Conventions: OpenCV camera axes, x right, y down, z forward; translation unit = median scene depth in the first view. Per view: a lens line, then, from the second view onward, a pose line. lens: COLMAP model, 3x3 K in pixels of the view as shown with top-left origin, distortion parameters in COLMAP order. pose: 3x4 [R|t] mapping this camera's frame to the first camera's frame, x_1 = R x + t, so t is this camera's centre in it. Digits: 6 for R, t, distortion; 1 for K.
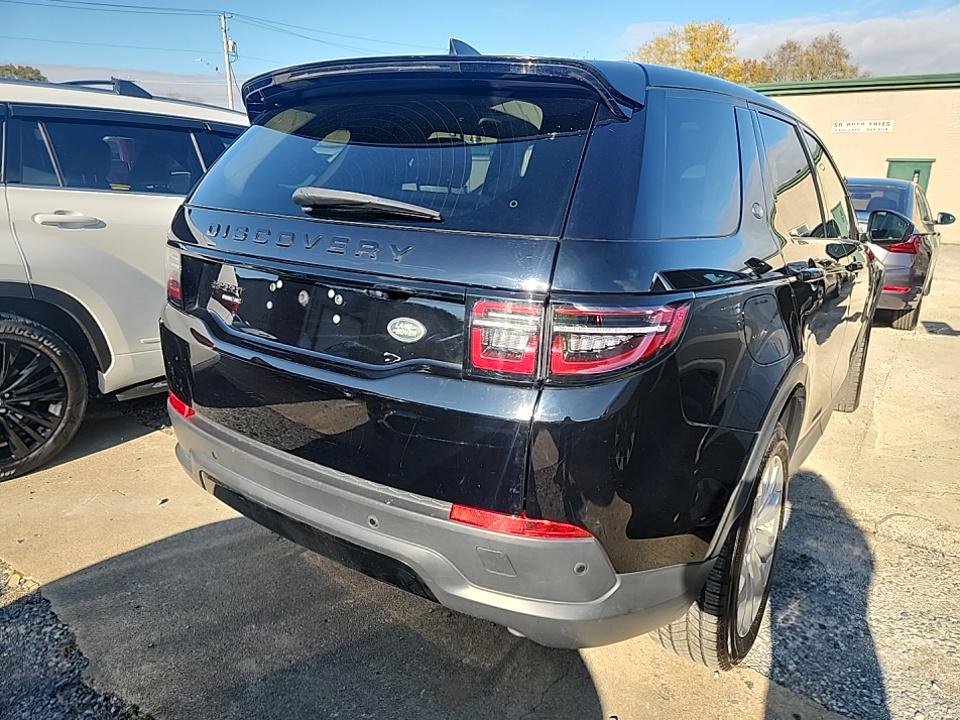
lens RADIAL K [[646.6, 0, 486.1], [0, 646.6, 370.0], [0, 0, 1]] dist [0.046314, -0.032866]
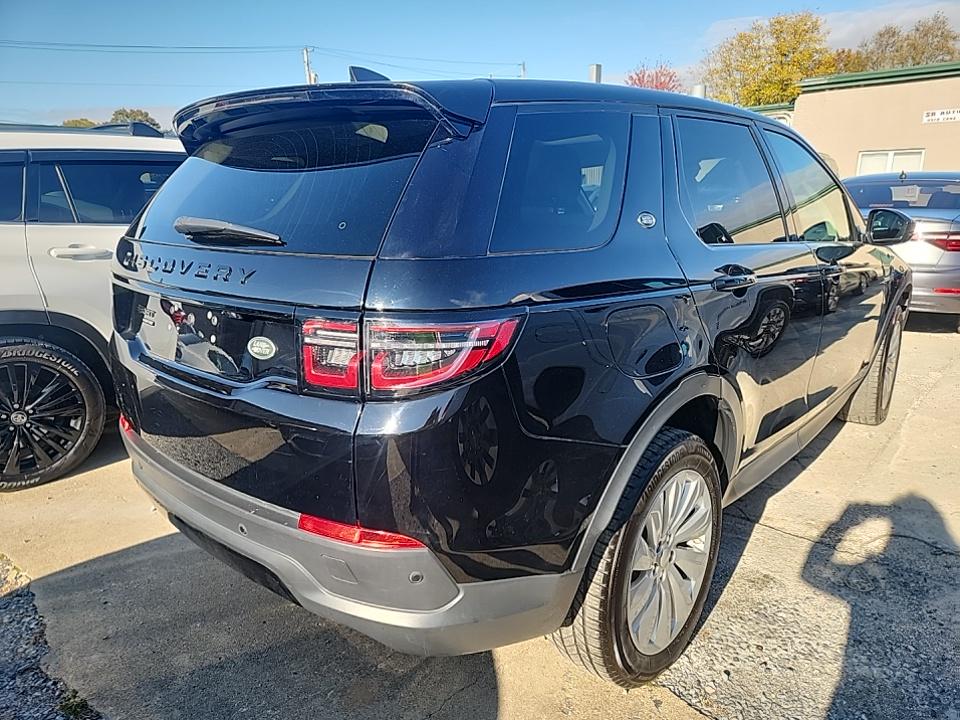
lens RADIAL K [[646.6, 0, 498.2], [0, 646.6, 385.7], [0, 0, 1]] dist [0.046314, -0.032866]
pose [[0.990348, -0.009758, -0.138258, 0.305627], [0.010180, 0.999945, 0.002346, 0.000576], [0.138228, -0.003731, 0.990393, 0.000778]]
